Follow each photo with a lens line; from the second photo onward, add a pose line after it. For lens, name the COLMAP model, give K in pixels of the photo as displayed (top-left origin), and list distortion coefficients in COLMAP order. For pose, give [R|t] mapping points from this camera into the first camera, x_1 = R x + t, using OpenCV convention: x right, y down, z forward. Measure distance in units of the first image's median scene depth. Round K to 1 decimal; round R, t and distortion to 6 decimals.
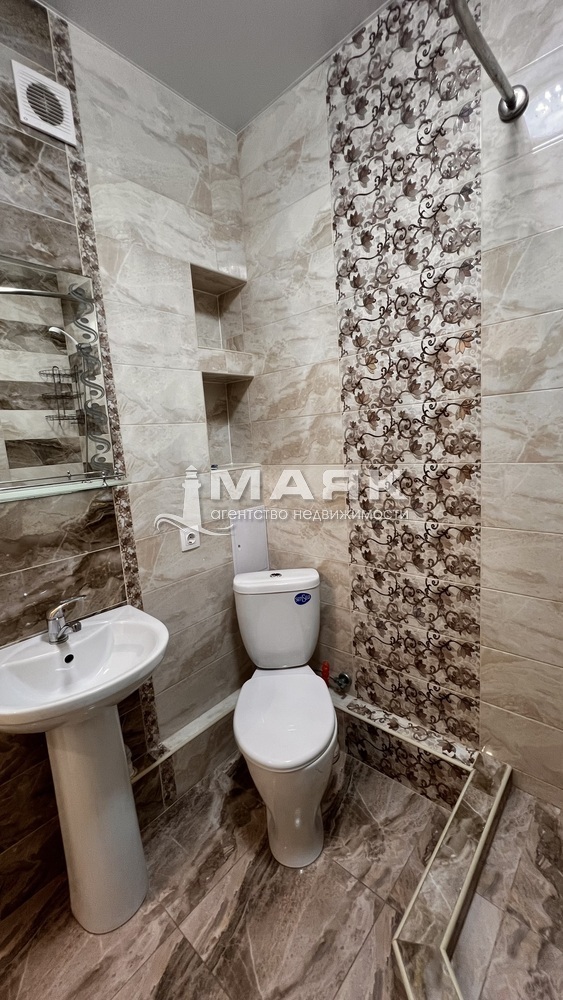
lens RADIAL K [[401.4, 0, 281.9], [0, 401.4, 497.1], [0, 0, 1]] dist [-0.001516, 0.000337]
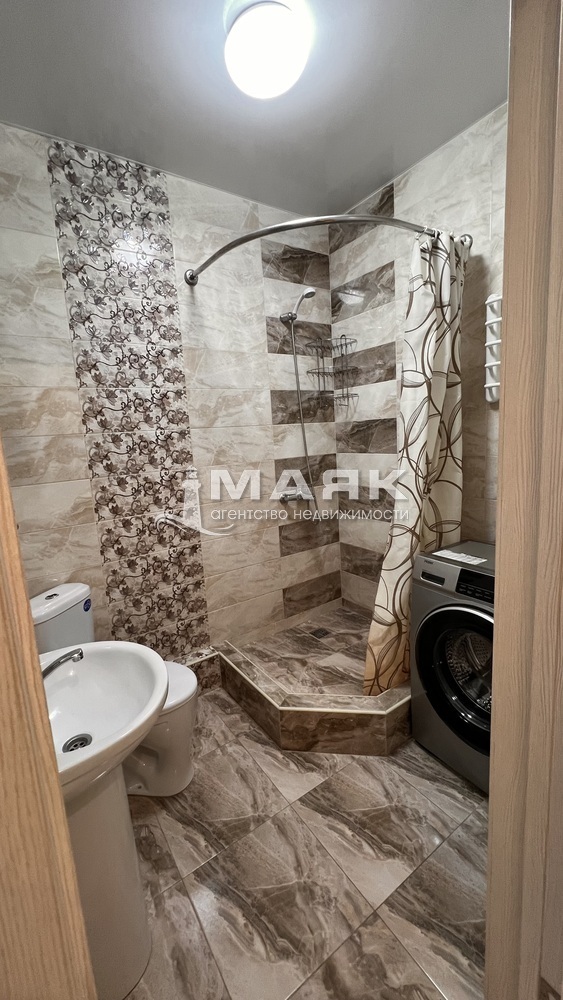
lens RADIAL K [[401.4, 0, 282.2], [0, 401.4, 496.7], [0, 0, 1]] dist [-0.001516, 0.000337]
pose [[0.235699, -0.098666, 0.966804, -0.961844], [0.189049, 0.980483, 0.053974, 0.012588], [-0.953261, 0.170052, 0.249752, 0.222157]]
